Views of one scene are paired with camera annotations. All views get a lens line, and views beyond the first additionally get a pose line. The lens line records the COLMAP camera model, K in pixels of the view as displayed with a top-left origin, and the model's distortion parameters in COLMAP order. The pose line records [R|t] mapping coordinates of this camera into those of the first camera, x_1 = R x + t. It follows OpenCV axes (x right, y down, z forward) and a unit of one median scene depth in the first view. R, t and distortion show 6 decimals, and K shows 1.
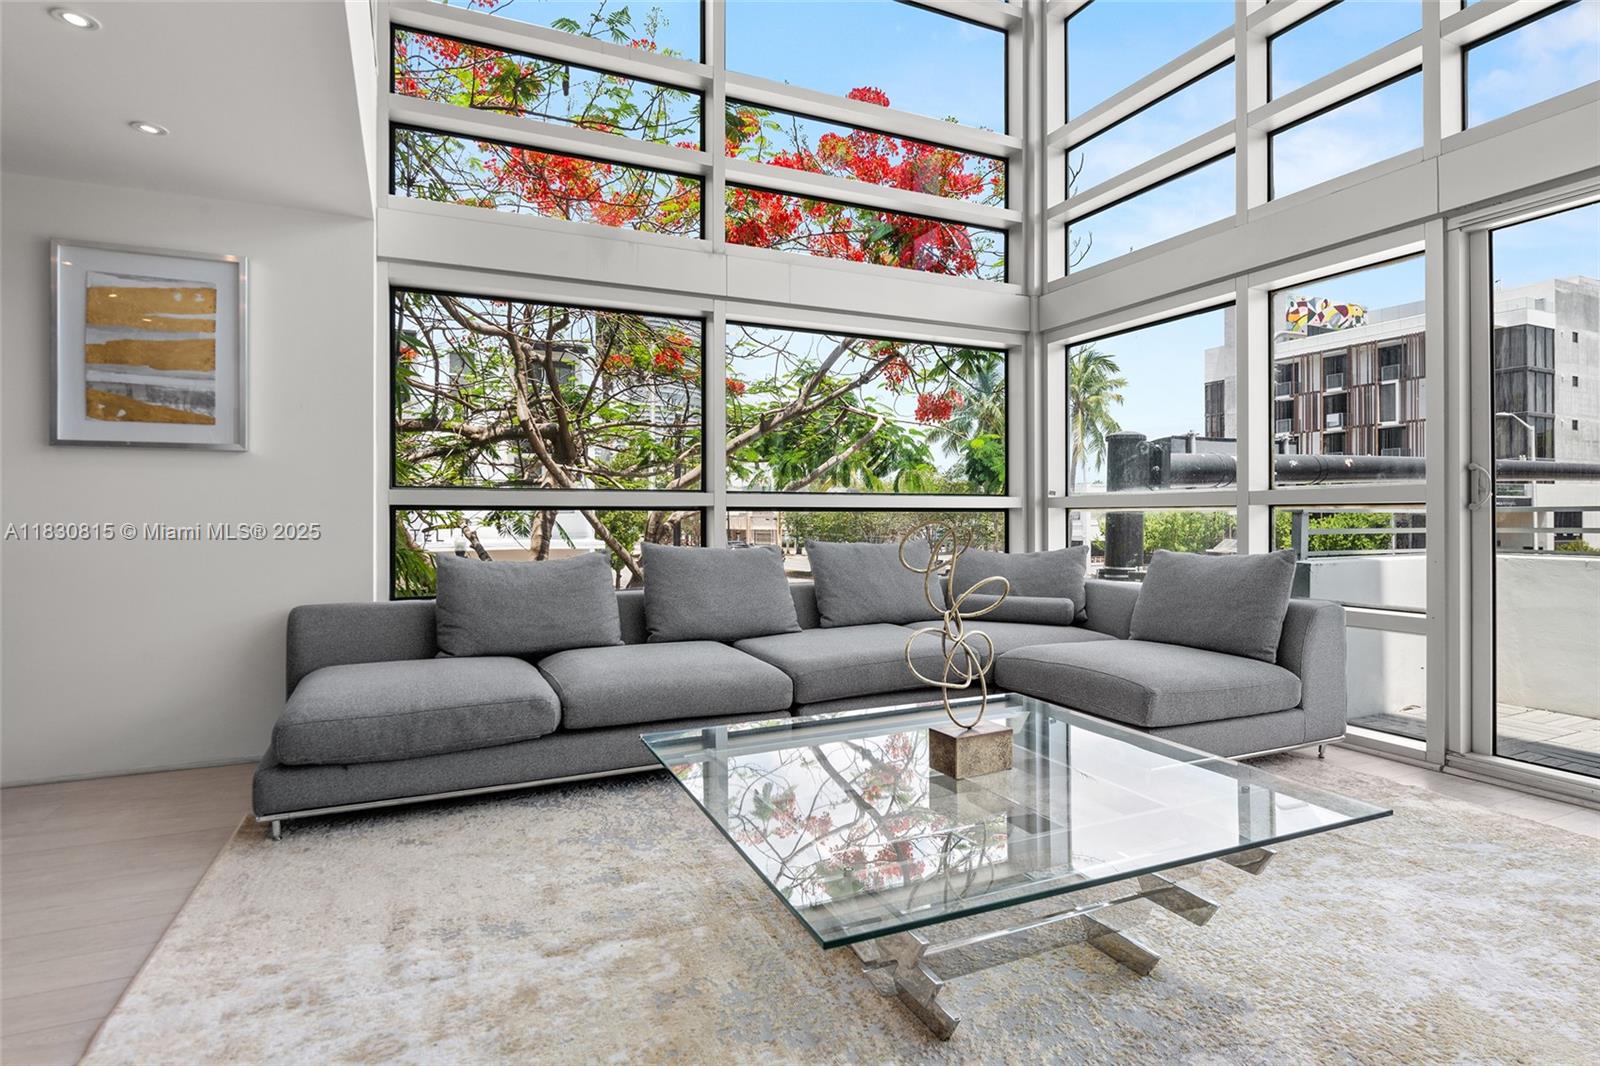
lens RADIAL K [[851.6, 0, 831.0], [0, 851.6, 518.5], [0, 0, 1]] dist [0.000862, -0.010438]
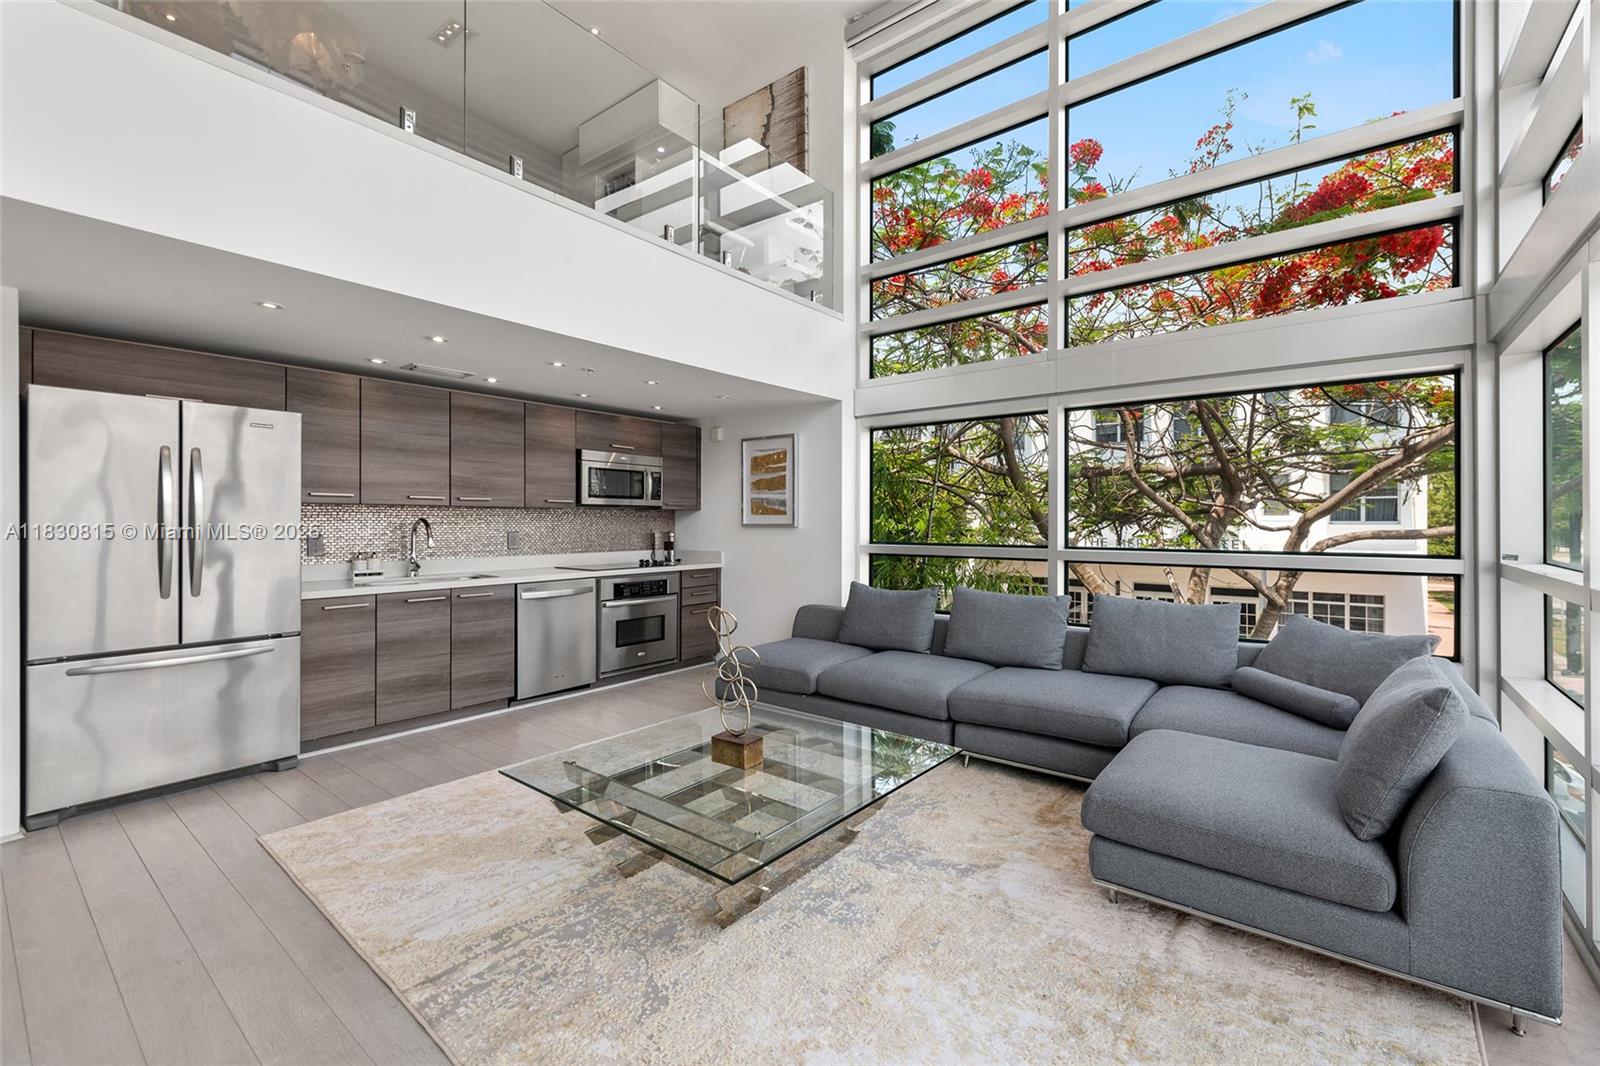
lens RADIAL K [[669.8, 0, 828.3], [0, 669.8, 520.9], [0, 0, 1]] dist [0.013315, -0.006104]
pose [[0.455217, 0.001789, -0.890379, 0.767429], [-0.001367, 0.999998, 0.001310, -0.092388], [0.890380, 0.000621, 0.455218, 0.316579]]
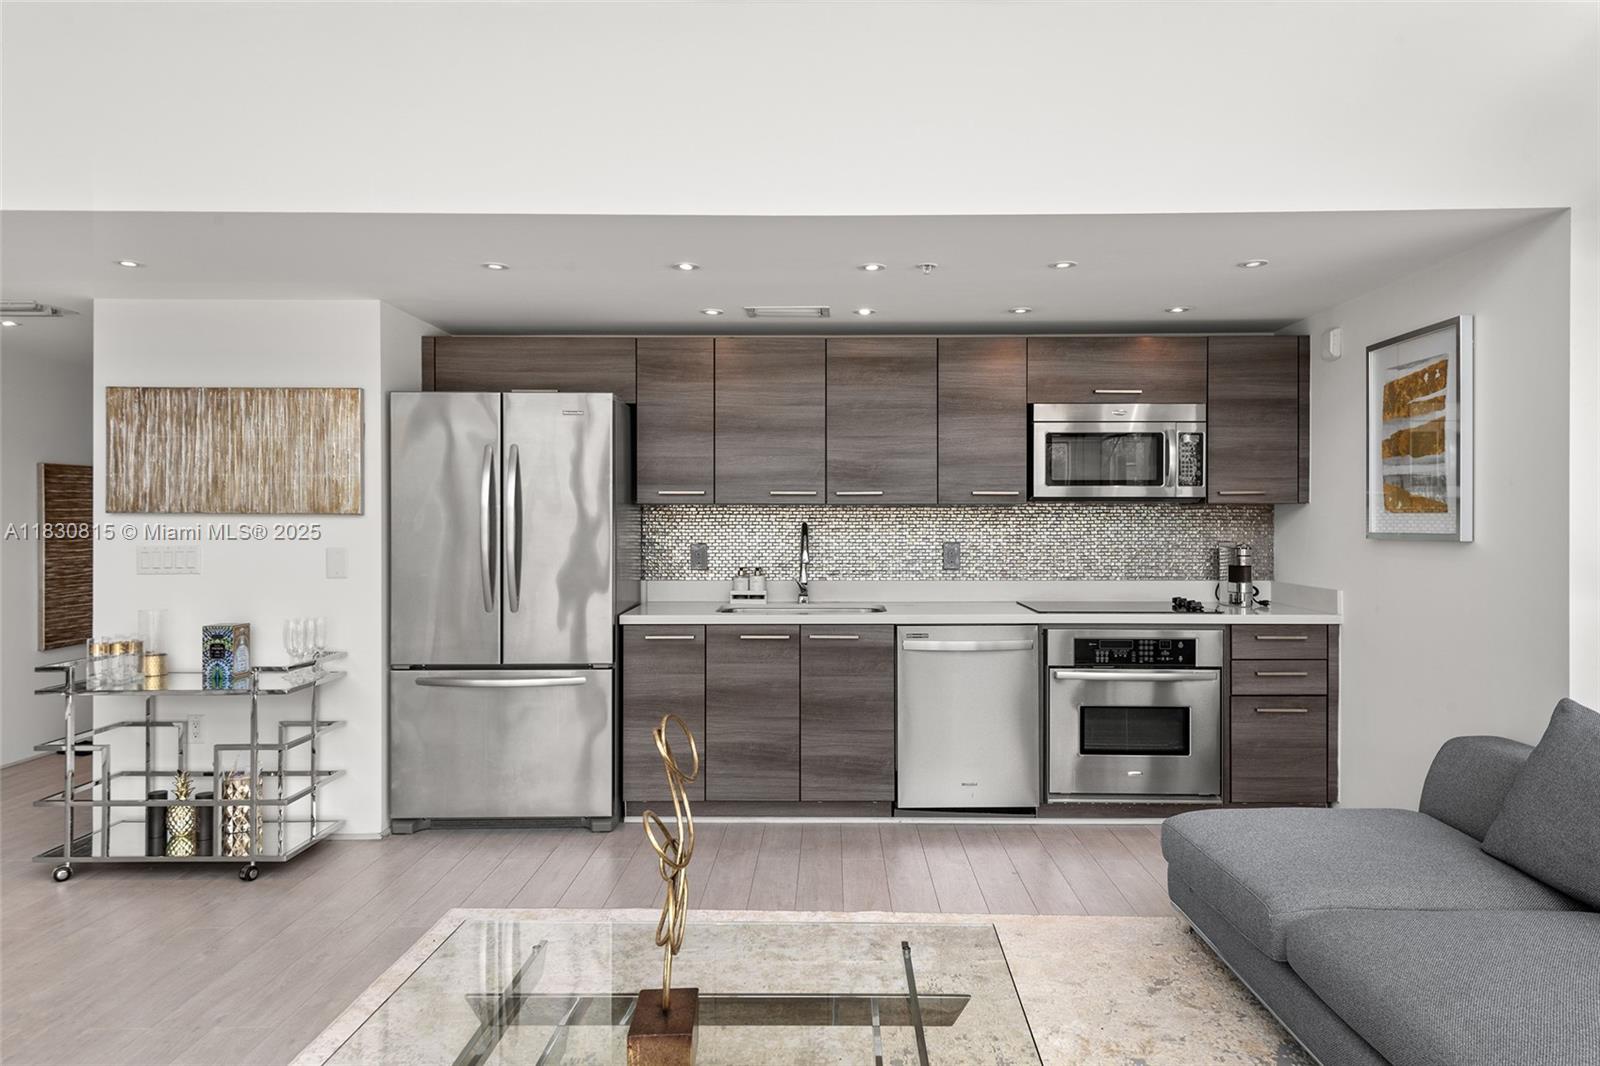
lens RADIAL K [[1006.6, 0, 828.1], [0, 1006.6, 524.6], [0, 0, 1]] dist [0.029158, -0.026522]
pose [[-0.437026, 0.005177, -0.899434, 0.489245], [0.001366, 0.999986, 0.005092, -0.098352], [0.899448, 0.000996, -0.437027, 0.837008]]
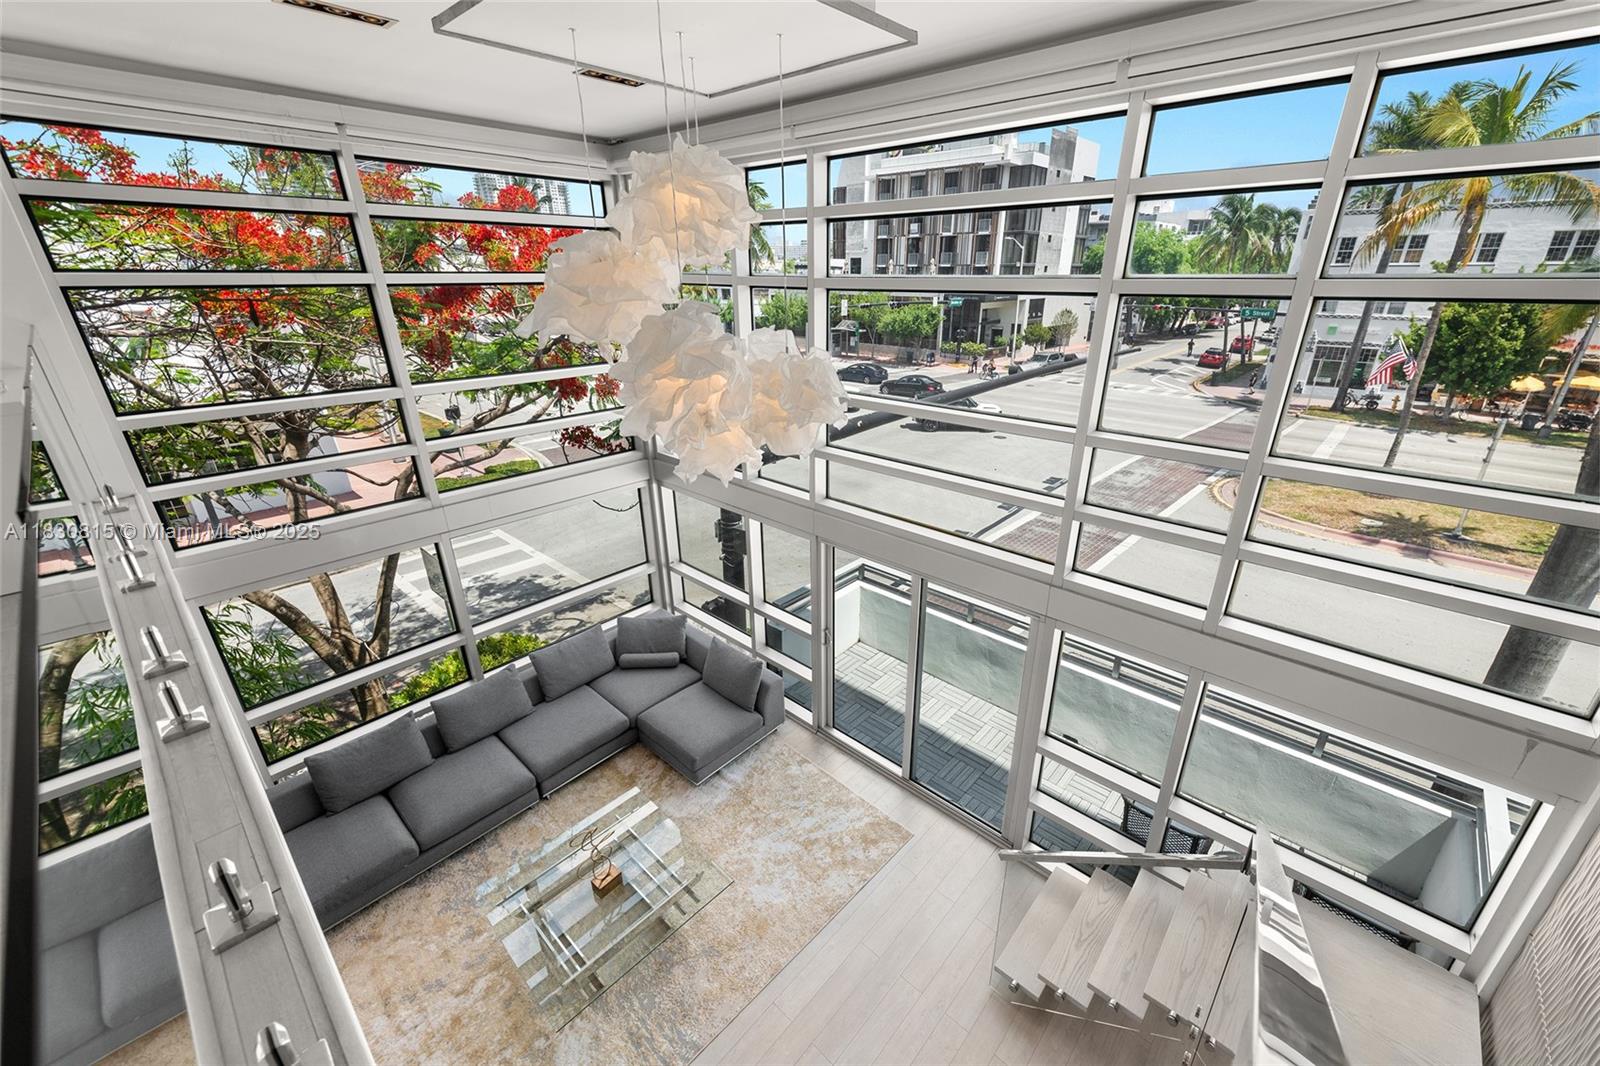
lens RADIAL K [[629.1, 0, 829.9], [0, 629.1, 529.0], [0, 0, 1]] dist [0.017109, -0.000212]
pose [[0.921326, -0.142561, 0.361711, 0.139491], [-0.004791, 0.926115, 0.377212, -0.919102], [-0.388762, -0.349268, 0.852570, -0.397721]]
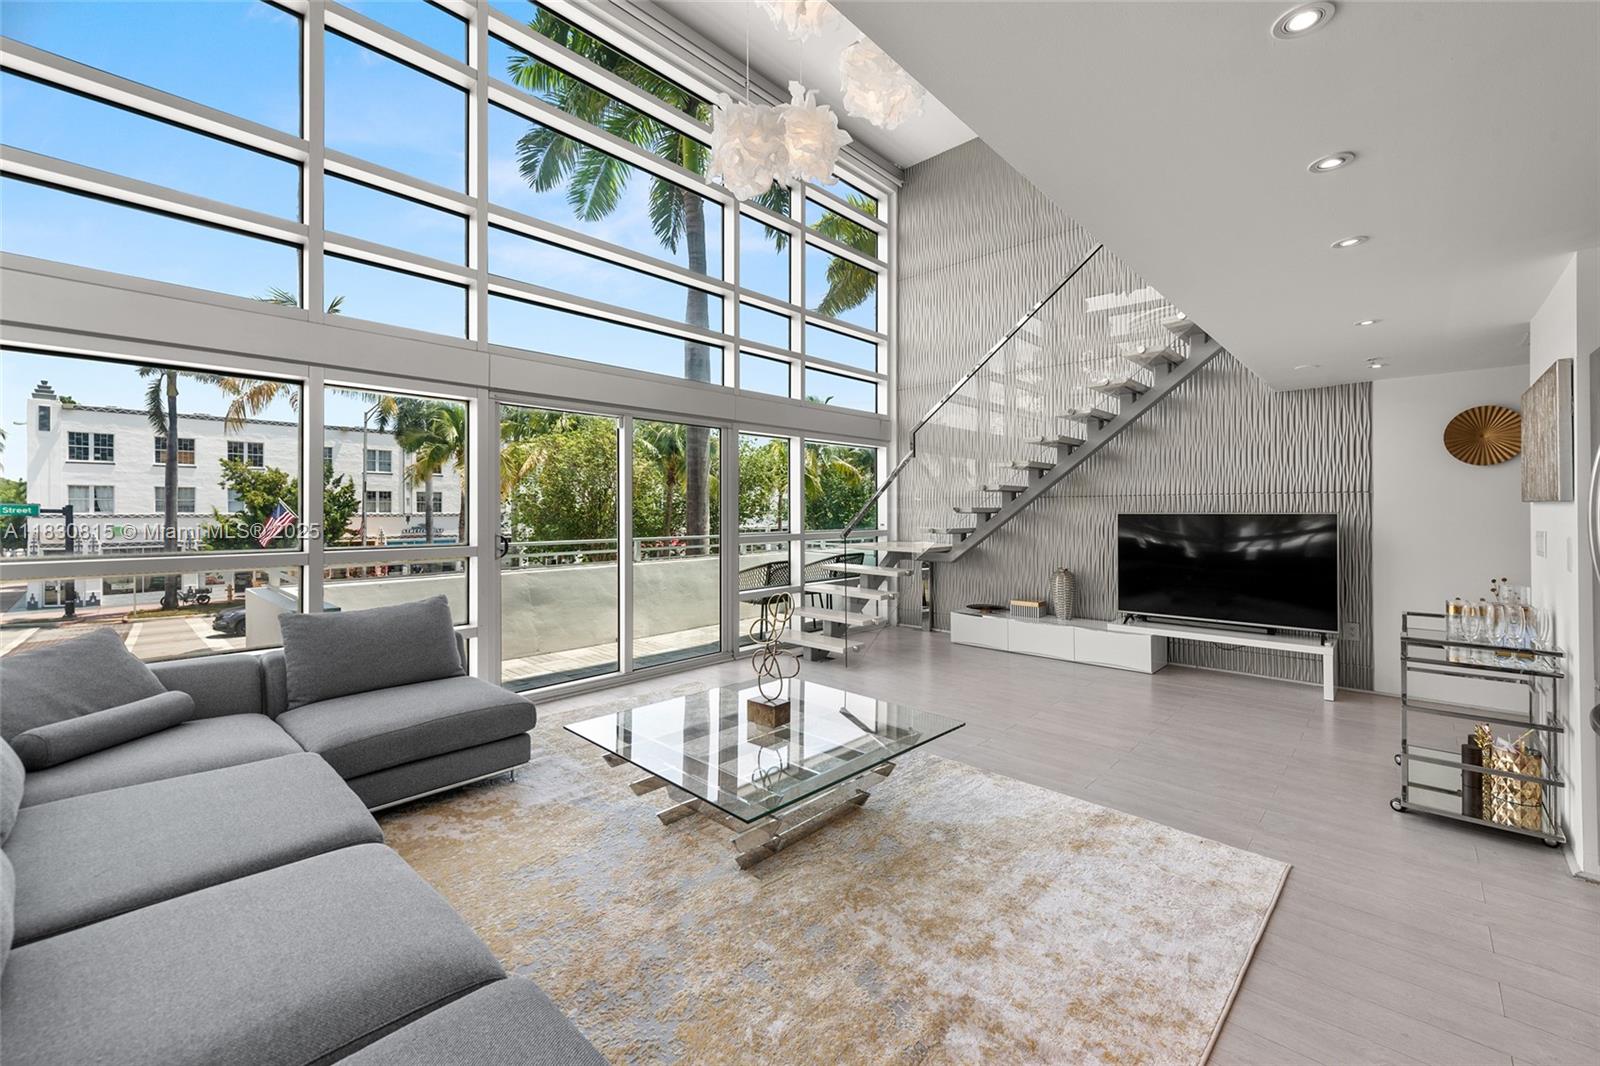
lens RADIAL K [[644.5, 0, 821.1], [0, 644.5, 506.7], [0, 0, 1]] dist [0.023880, -0.009502]
pose [[-0.373068, 0.010689, 0.927742, -0.681346], [0.003508, 0.999943, -0.010110, -0.094707], [-0.927797, -0.000517, -0.373084, 0.798219]]
